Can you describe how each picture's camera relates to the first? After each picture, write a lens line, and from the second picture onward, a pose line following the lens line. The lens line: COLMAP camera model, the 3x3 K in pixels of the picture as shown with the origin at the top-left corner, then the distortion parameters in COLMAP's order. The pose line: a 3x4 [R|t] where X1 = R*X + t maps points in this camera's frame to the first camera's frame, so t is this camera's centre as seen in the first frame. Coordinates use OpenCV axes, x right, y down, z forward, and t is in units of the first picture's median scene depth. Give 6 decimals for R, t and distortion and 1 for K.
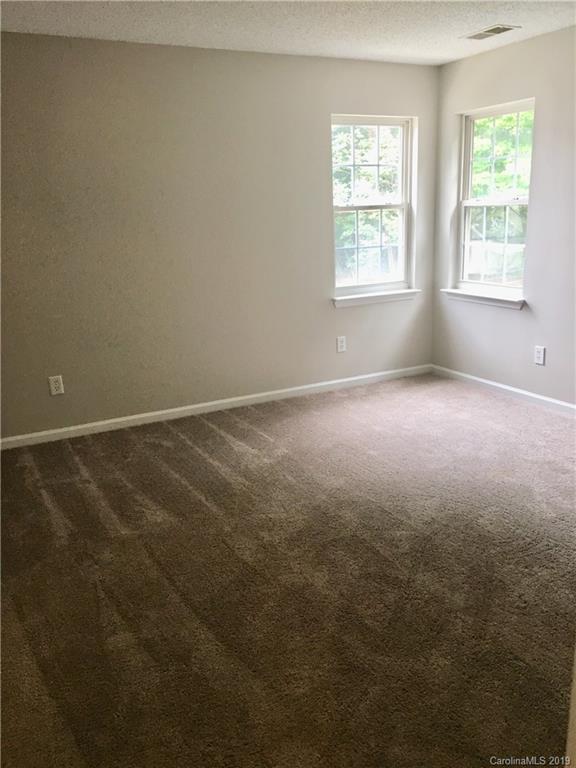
lens RADIAL K [[651.0, 0, 288.0], [0, 651.0, 384.0], [0, 0, 1]] dist [0.067278, -0.077904]
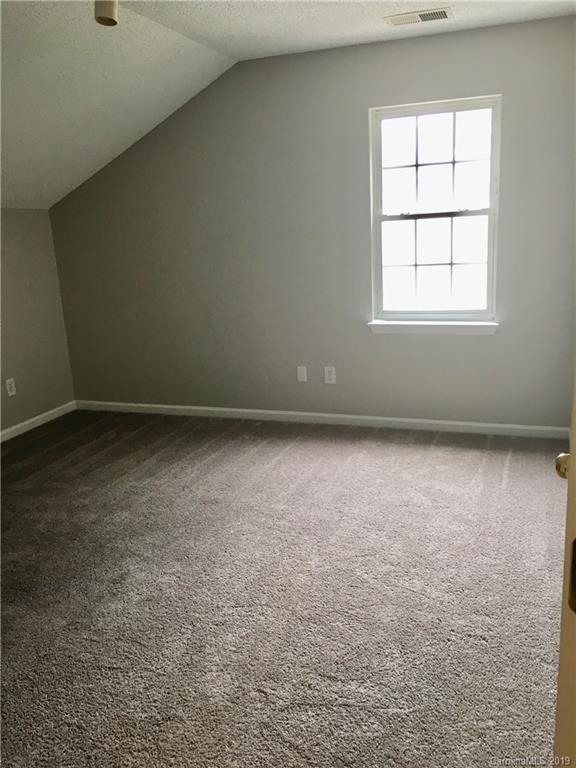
lens RADIAL K [[651.0, 0, 288.0], [0, 651.0, 384.0], [0, 0, 1]] dist [0.067278, -0.077904]
pose [[0.652322, 0.177161, -0.736946, 0.646348], [-0.166972, 0.982002, 0.088274, -0.109331], [0.739321, 0.065466, 0.670163, 0.346229]]
